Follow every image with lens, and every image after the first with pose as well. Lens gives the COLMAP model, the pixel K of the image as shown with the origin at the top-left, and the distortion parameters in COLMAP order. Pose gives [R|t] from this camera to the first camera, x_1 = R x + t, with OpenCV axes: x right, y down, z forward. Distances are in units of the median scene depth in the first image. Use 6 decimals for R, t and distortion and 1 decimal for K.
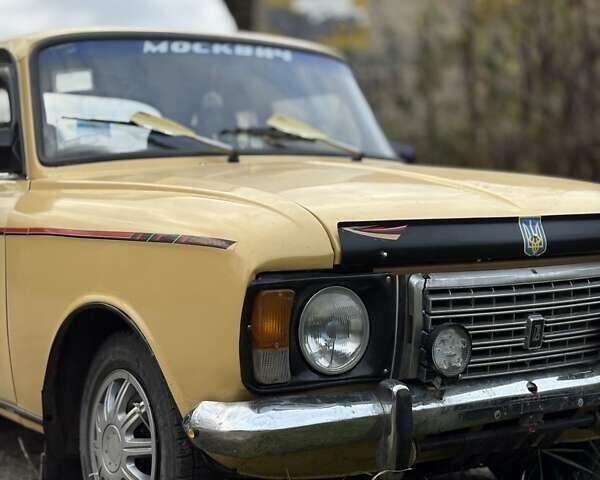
lens RADIAL K [[1209.4, 0, 300.0], [0, 1209.4, 240.0], [0, 0, 1]] dist [0.052434, 0.155653]
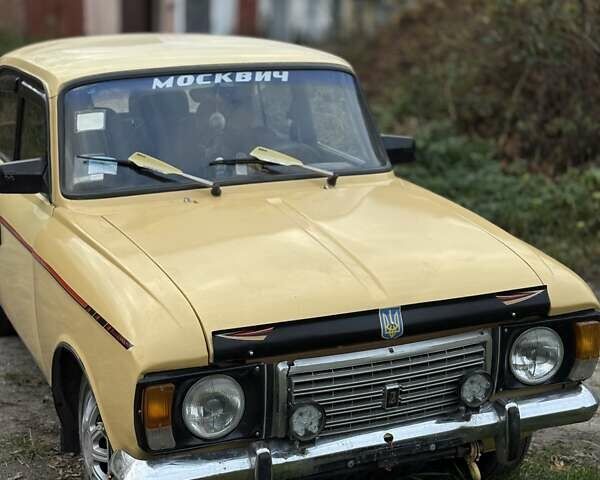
lens RADIAL K [[1209.4, 0, 300.0], [0, 1209.4, 240.0], [0, 0, 1]] dist [0.052434, 0.155653]
pose [[0.981375, 0.041751, -0.187509, 0.342173], [-0.002983, 0.979290, 0.202442, -0.351954], [0.192077, -0.198112, 0.961175, -0.208160]]
